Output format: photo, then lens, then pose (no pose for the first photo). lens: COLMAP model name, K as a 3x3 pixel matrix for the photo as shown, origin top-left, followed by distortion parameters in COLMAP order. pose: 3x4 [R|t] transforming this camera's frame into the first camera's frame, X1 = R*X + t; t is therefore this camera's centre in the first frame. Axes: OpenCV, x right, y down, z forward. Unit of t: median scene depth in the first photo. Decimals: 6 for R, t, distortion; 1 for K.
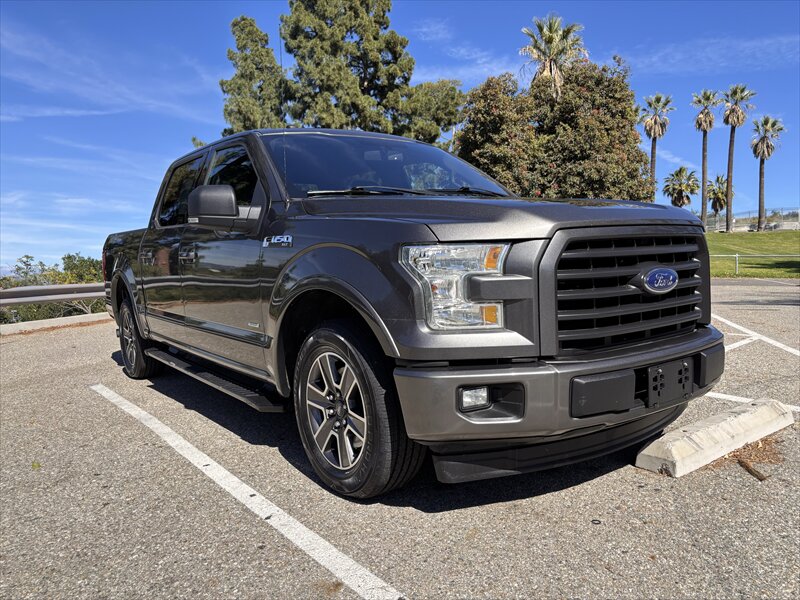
lens RADIAL K [[603.6, 0, 400.0], [0, 603.6, 300.0], [0, 0, 1]] dist [0.016807, -0.002468]
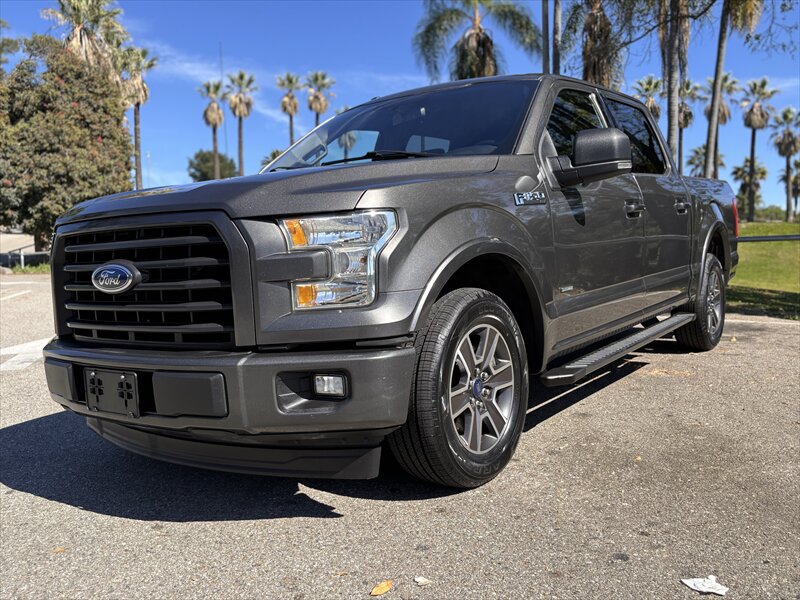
lens RADIAL K [[727.4, 0, 400.0], [0, 727.4, 300.0], [0, 0, 1]] dist [0.012132, 0.005851]
pose [[0.859547, -0.038464, 0.509607, 0.155960], [0.033815, 0.999259, 0.018386, 0.014352], [-0.509936, 0.001428, 0.860211, -0.343533]]
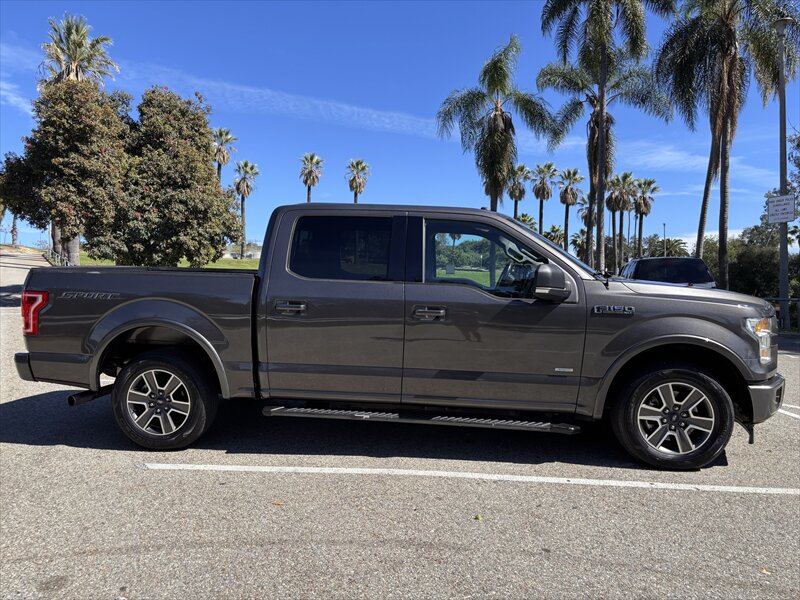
lens RADIAL K [[603.6, 0, 400.0], [0, 603.6, 300.0], [0, 0, 1]] dist [0.016807, -0.002468]
pose [[0.670485, 0.002201, 0.741920, -0.195092], [0.021060, 0.999536, -0.021997, -0.012179], [-0.741624, 0.030373, 0.670127, 0.047538]]
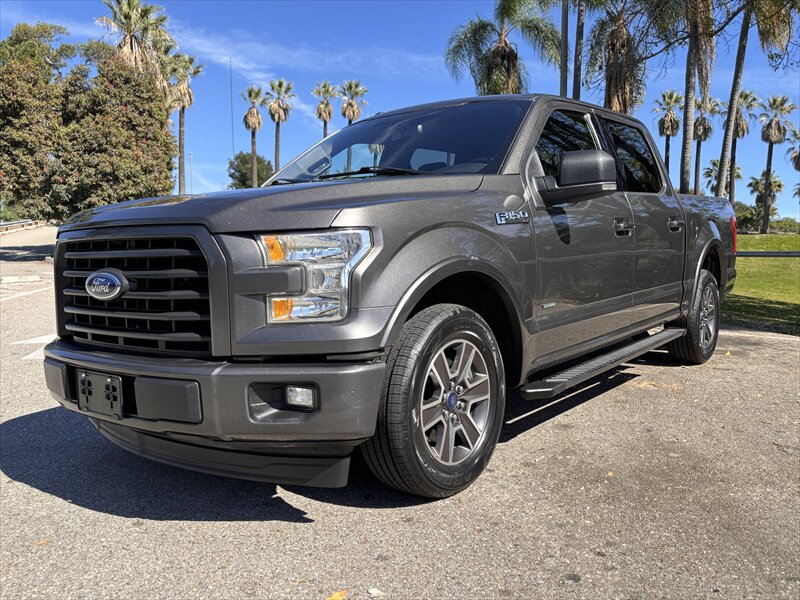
lens RADIAL K [[687.5, 0, 395.6], [0, 687.5, 302.9], [0, 0, 1]] dist [0.010565, 0.013405]
pose [[0.880758, -0.015296, 0.473319, 0.163818], [0.003713, 0.999671, 0.025397, 0.011789], [-0.473552, -0.020611, 0.880525, -0.345047]]
